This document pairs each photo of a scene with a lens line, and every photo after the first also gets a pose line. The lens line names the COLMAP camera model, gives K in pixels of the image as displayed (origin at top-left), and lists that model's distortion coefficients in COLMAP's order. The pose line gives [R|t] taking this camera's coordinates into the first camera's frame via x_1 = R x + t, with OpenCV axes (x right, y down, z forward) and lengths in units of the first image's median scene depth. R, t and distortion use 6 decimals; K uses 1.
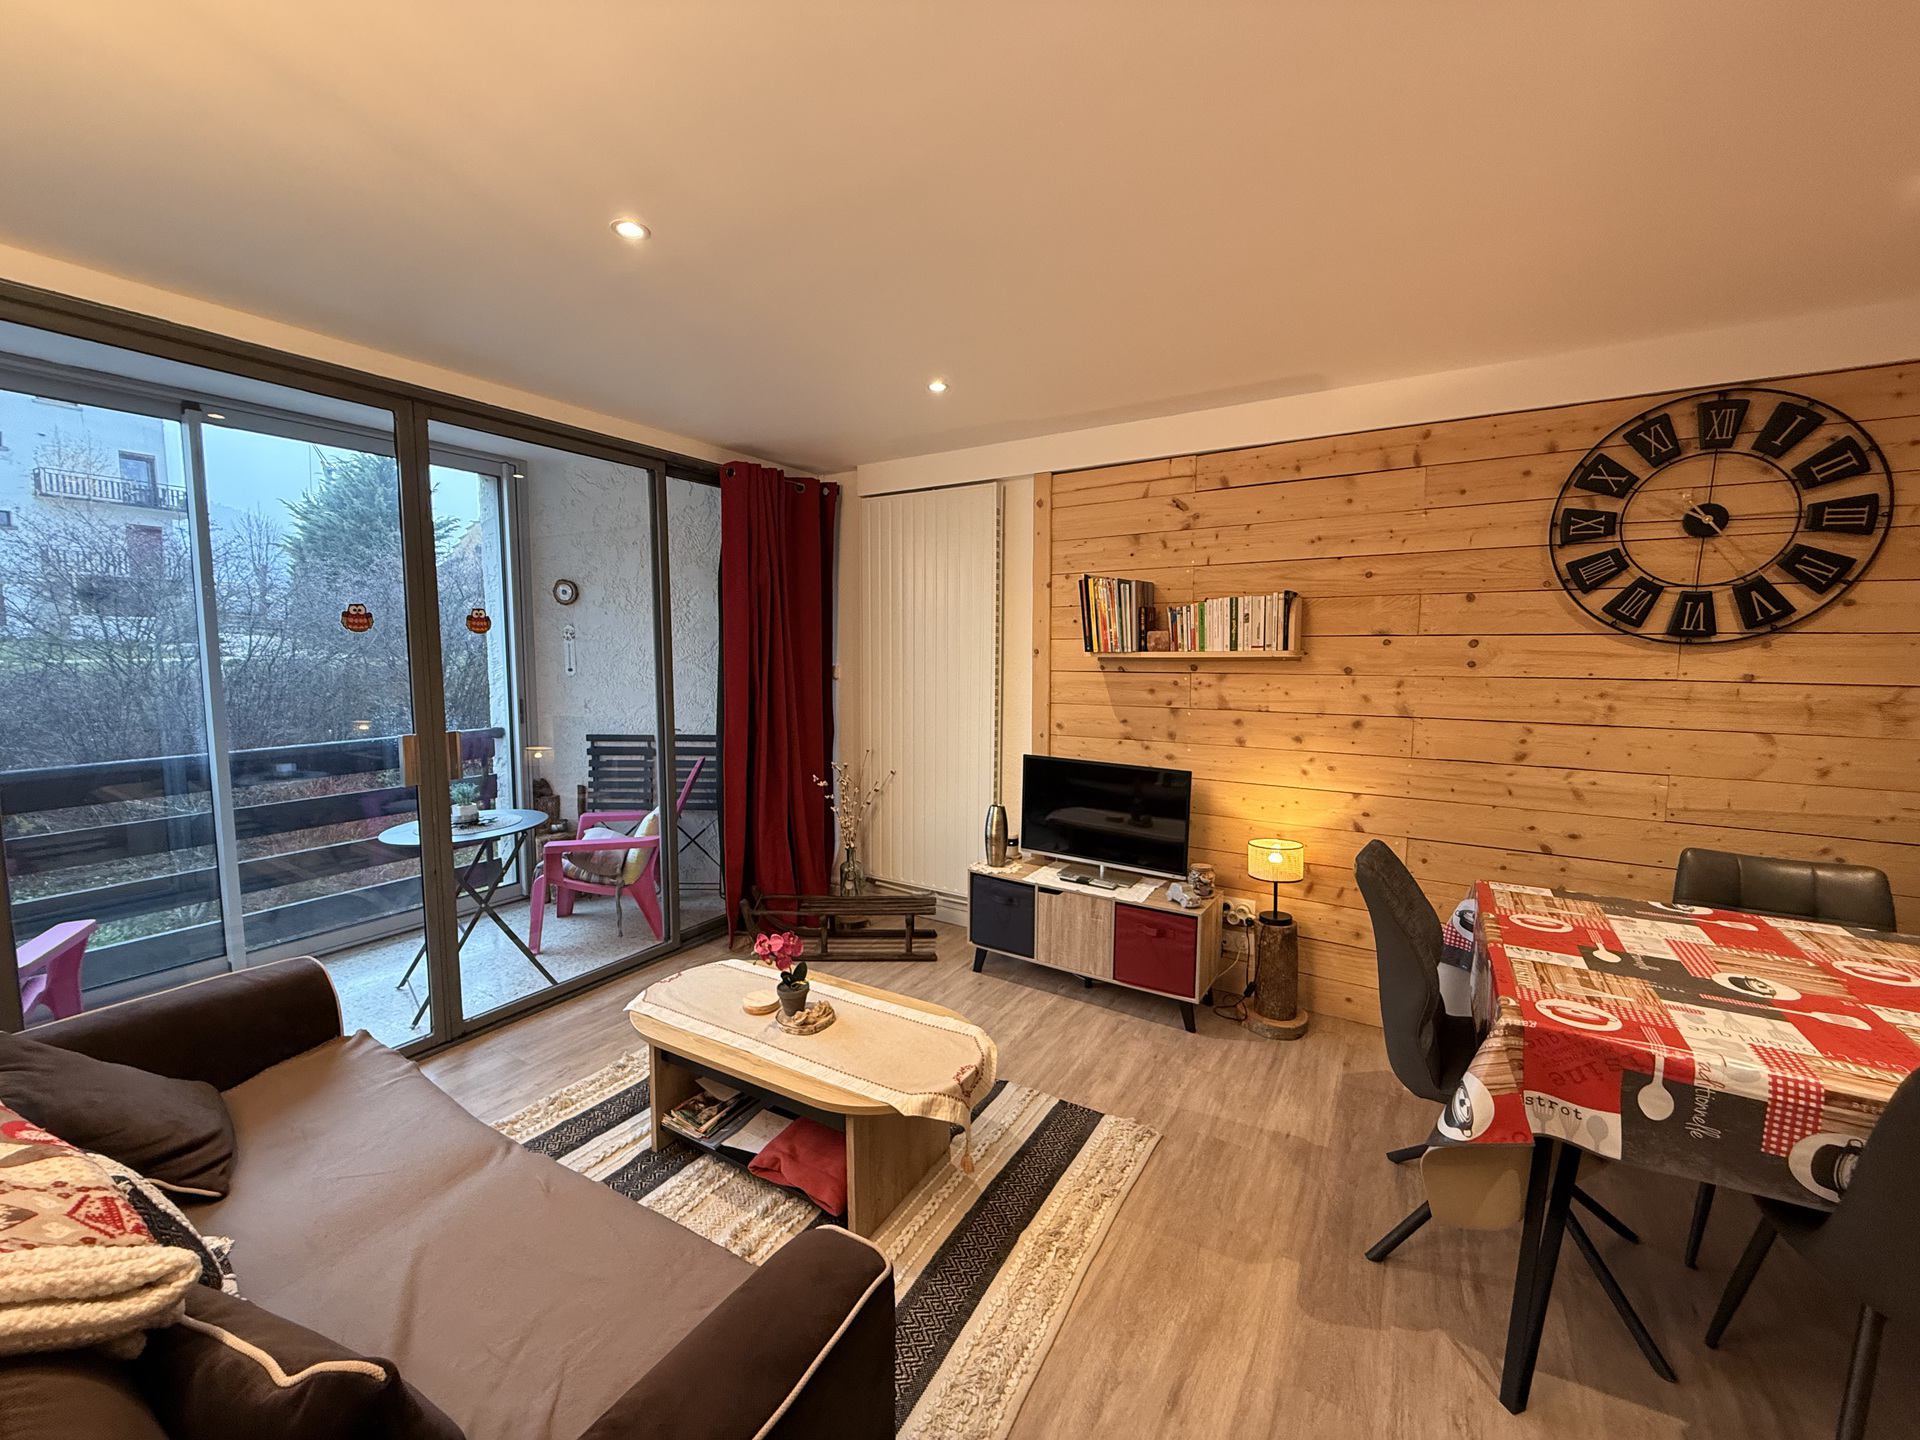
lens RADIAL K [[759.1, 0, 955.8], [0, 759.1, 718.9], [0, 0, 1]] dist [-0.001872, -0.000421]
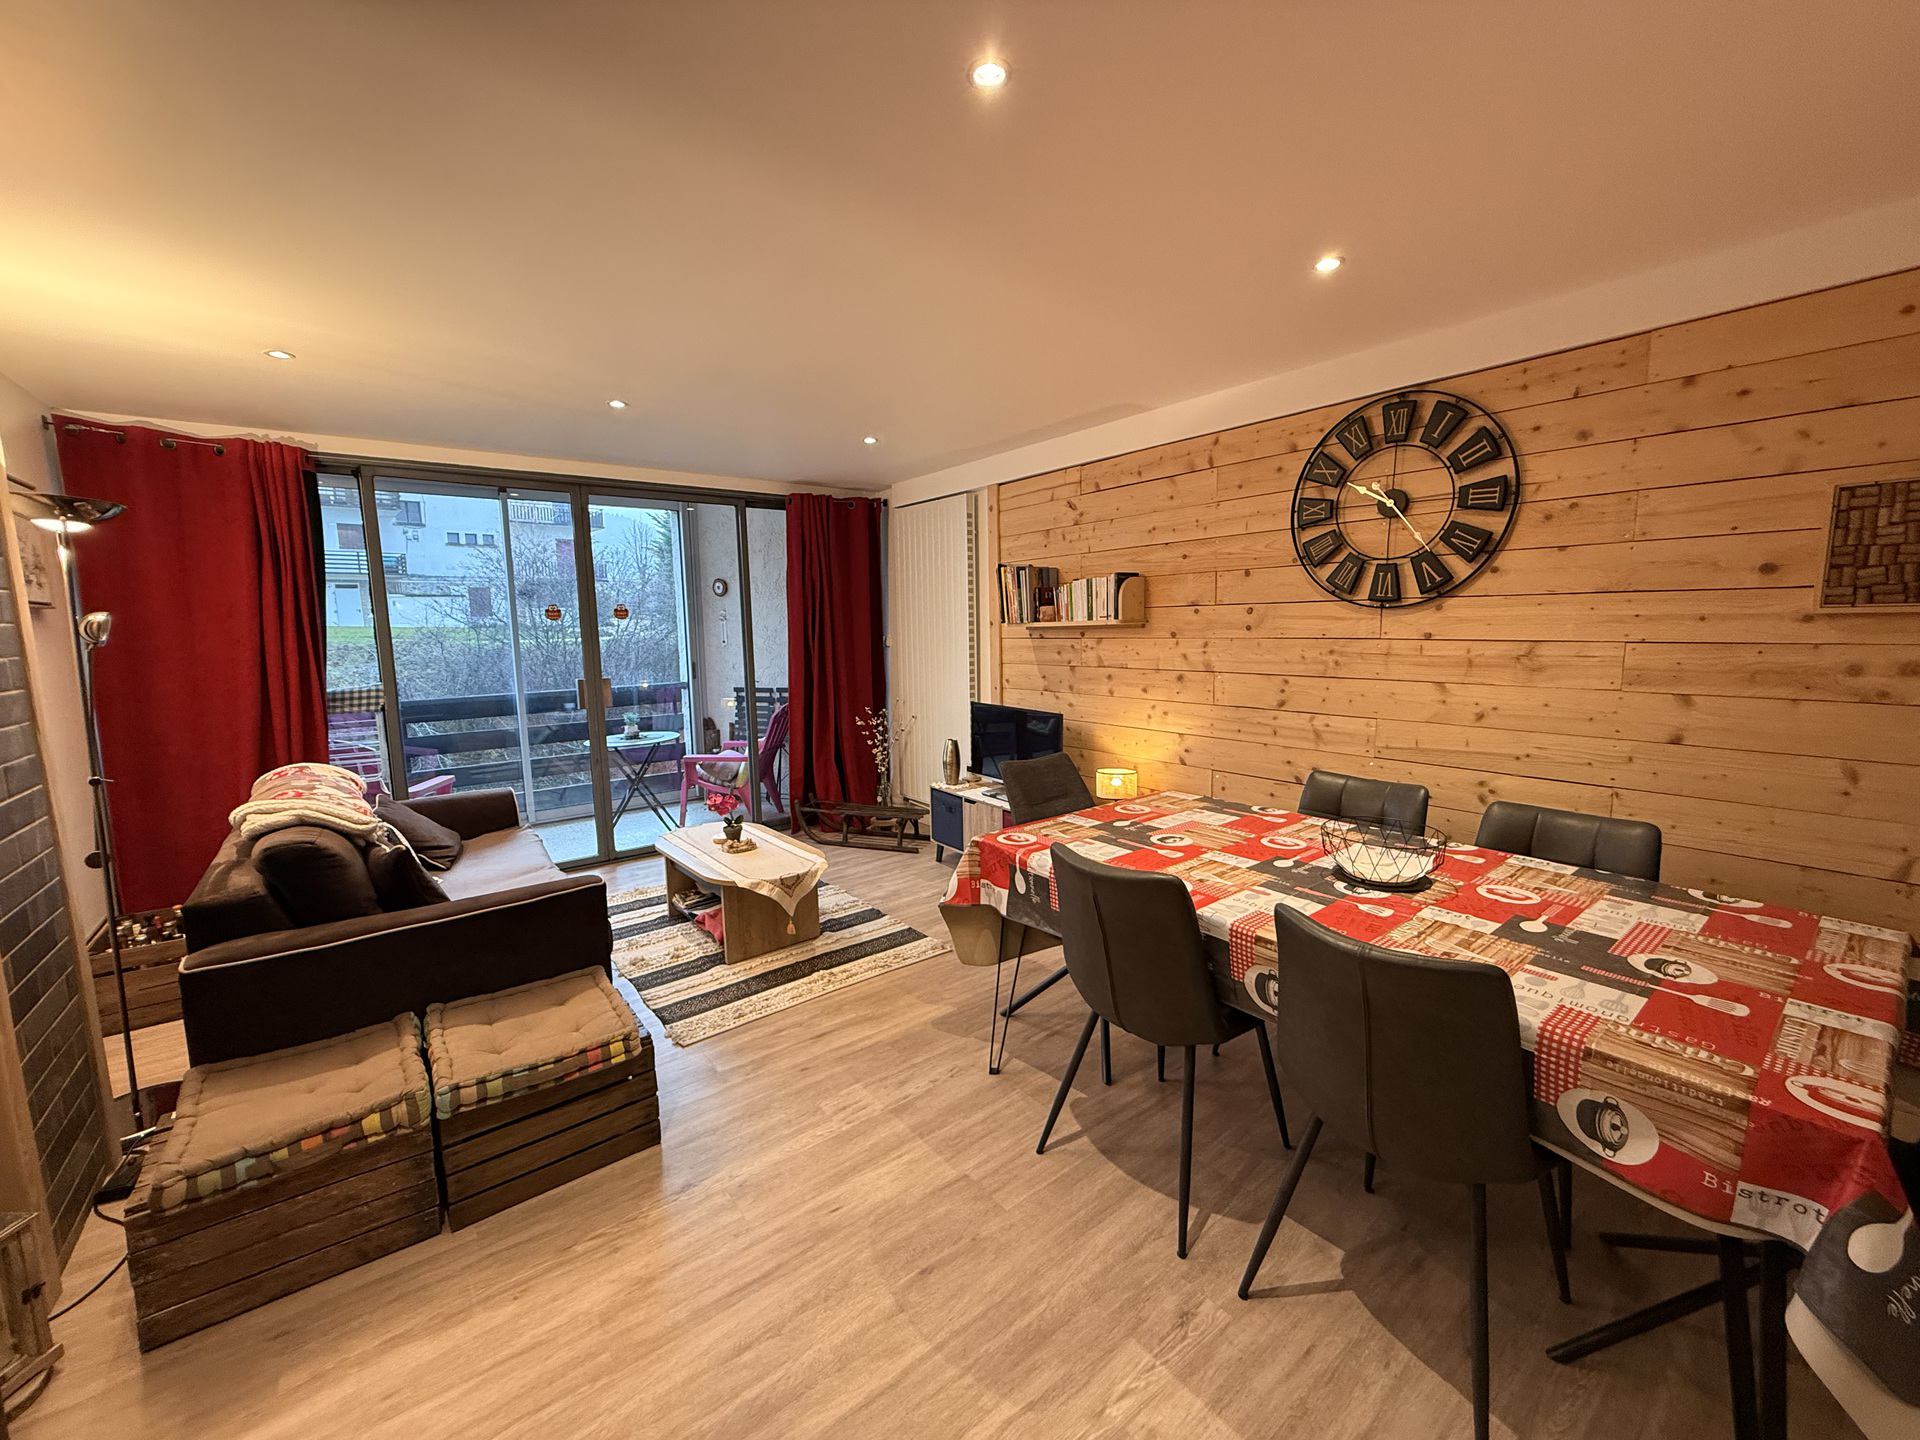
lens RADIAL K [[759.1, 0, 955.8], [0, 759.1, 718.9], [0, 0, 1]] dist [-0.001872, -0.000421]
pose [[0.937719, 0.024257, -0.346546, 0.665096], [-0.011617, 0.999191, 0.038507, 0.033214], [0.347199, -0.032083, 0.937242, -0.318110]]
